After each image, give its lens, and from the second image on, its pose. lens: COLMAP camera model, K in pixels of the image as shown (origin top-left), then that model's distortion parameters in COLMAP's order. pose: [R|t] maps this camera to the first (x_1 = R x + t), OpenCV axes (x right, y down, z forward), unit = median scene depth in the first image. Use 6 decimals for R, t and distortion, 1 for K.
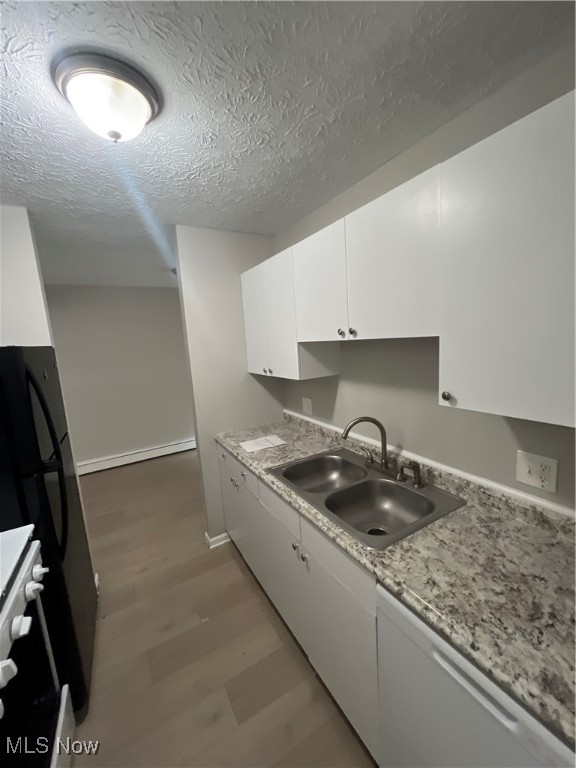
lens RADIAL K [[306.3, 0, 289.7], [0, 306.3, 384.4], [0, 0, 1]] dist [-0.010095, 0.000706]
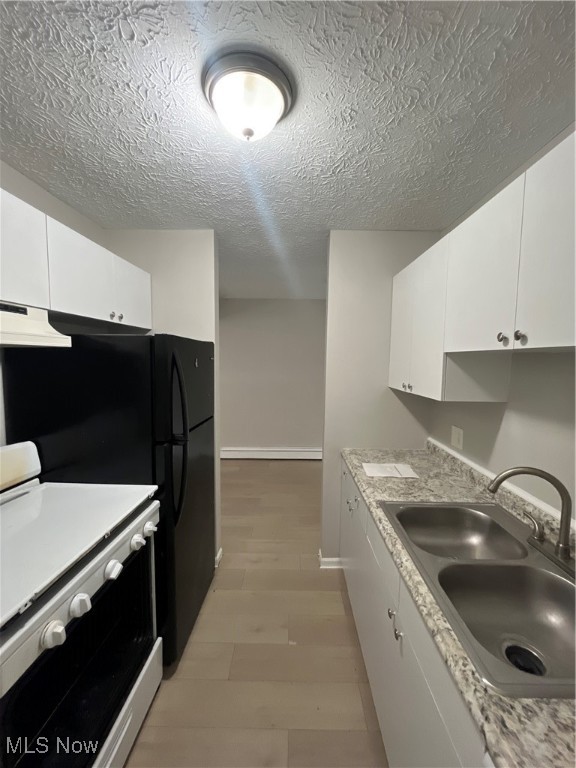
lens RADIAL K [[306.3, 0, 290.2], [0, 306.3, 384.3], [0, 0, 1]] dist [-0.010095, 0.000706]
pose [[0.856332, 0.117768, -0.502818, 0.104435], [-0.144888, 0.989334, -0.015035, 0.013282], [0.495684, 0.085727, 0.864262, 0.154729]]
